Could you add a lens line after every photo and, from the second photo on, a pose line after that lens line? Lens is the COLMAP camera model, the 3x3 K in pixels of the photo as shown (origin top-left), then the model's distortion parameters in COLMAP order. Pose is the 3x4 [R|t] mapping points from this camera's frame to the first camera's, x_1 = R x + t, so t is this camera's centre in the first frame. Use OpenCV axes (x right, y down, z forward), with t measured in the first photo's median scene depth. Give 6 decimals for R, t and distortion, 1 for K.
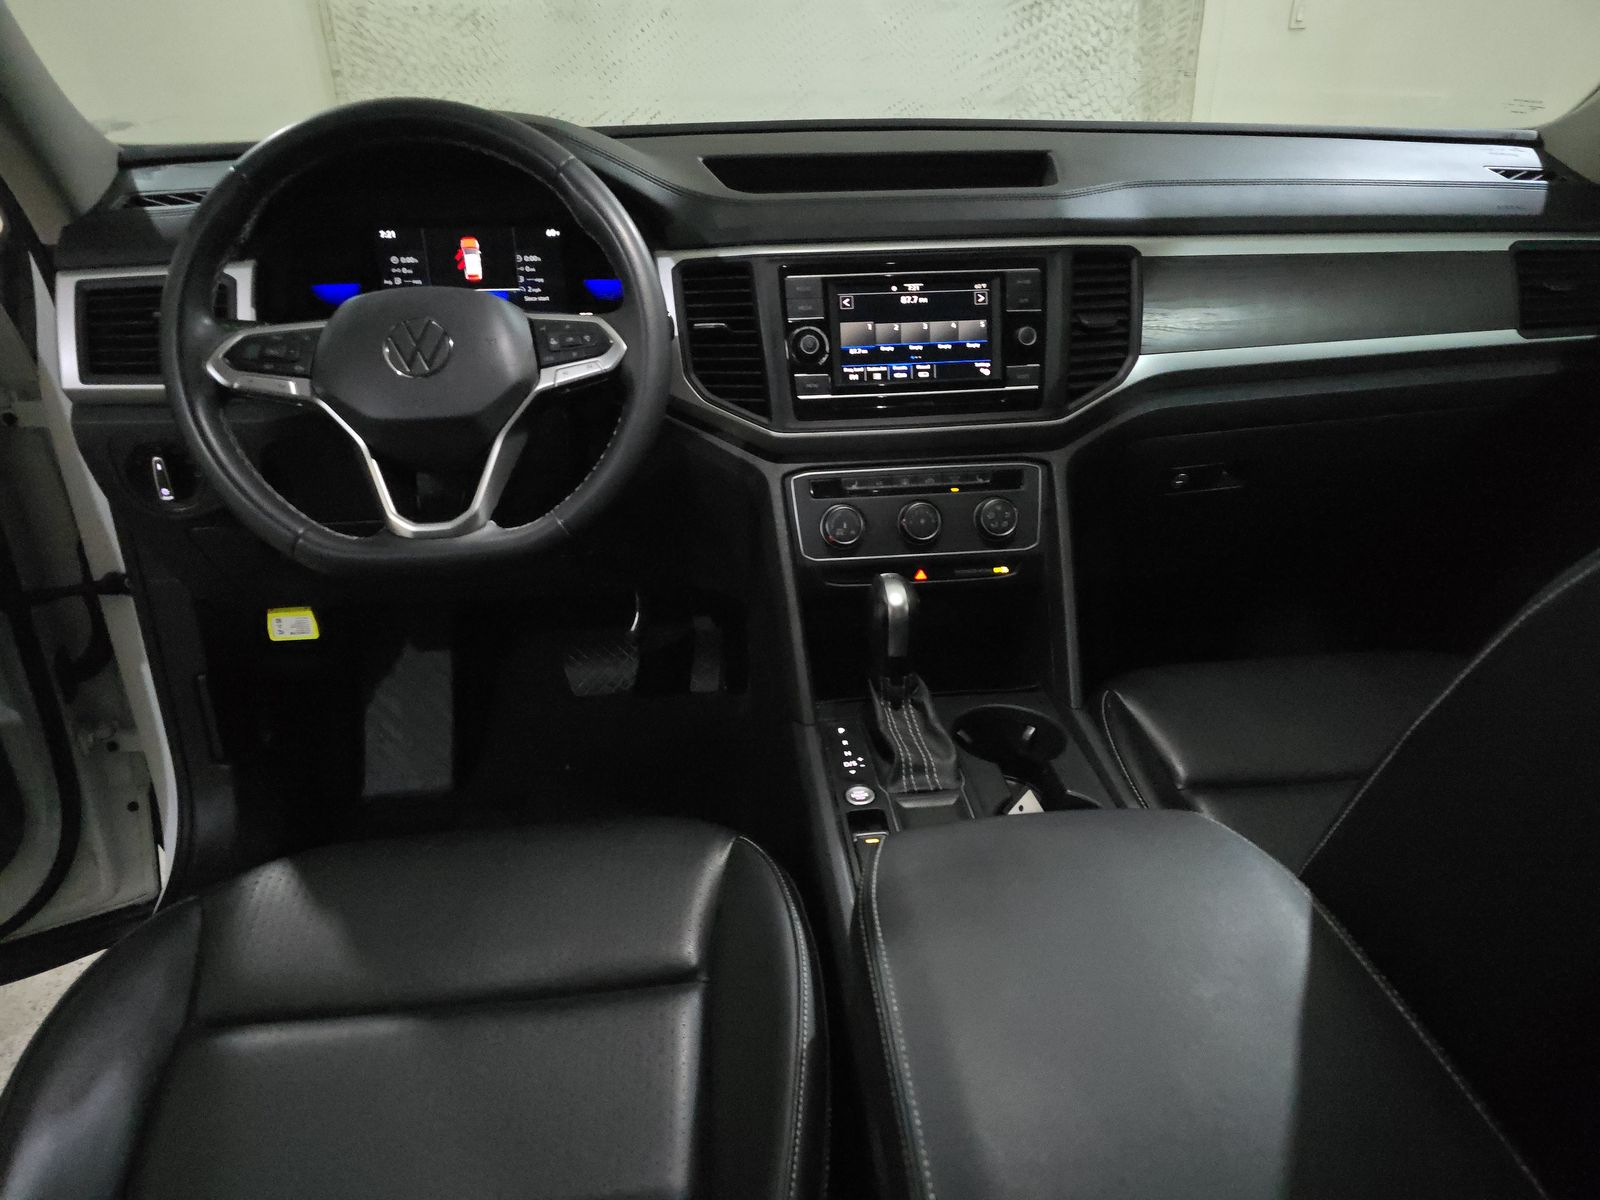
lens RADIAL K [[1020.5, 0, 800.0], [0, 1020.5, 600.0], [0, 0, 1]] dist [0.027172, -0.030239]
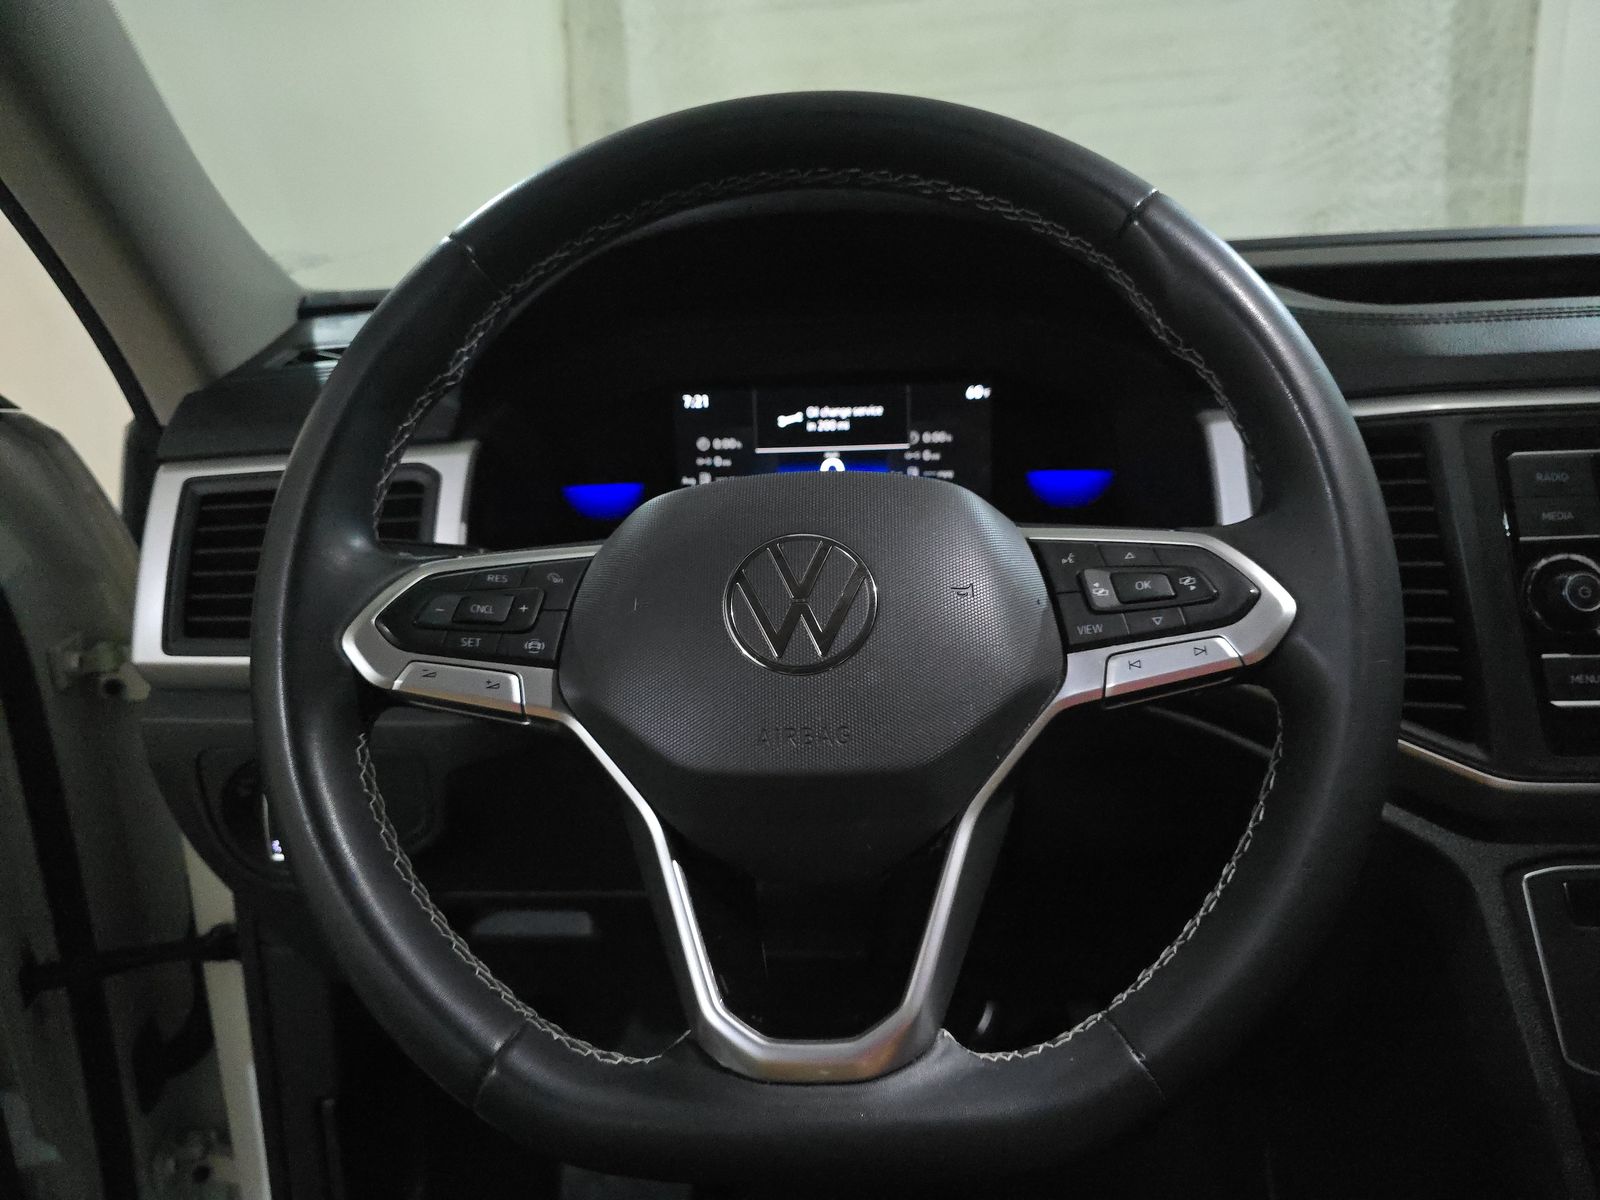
lens RADIAL K [[1020.5, 0, 800.0], [0, 1020.5, 600.0], [0, 0, 1]] dist [0.027172, -0.030239]
pose [[0.983764, 0.008346, -0.179272, -0.285268], [-0.046347, 0.976848, -0.208853, -0.153464], [0.173379, 0.213771, 0.961375, 0.569672]]
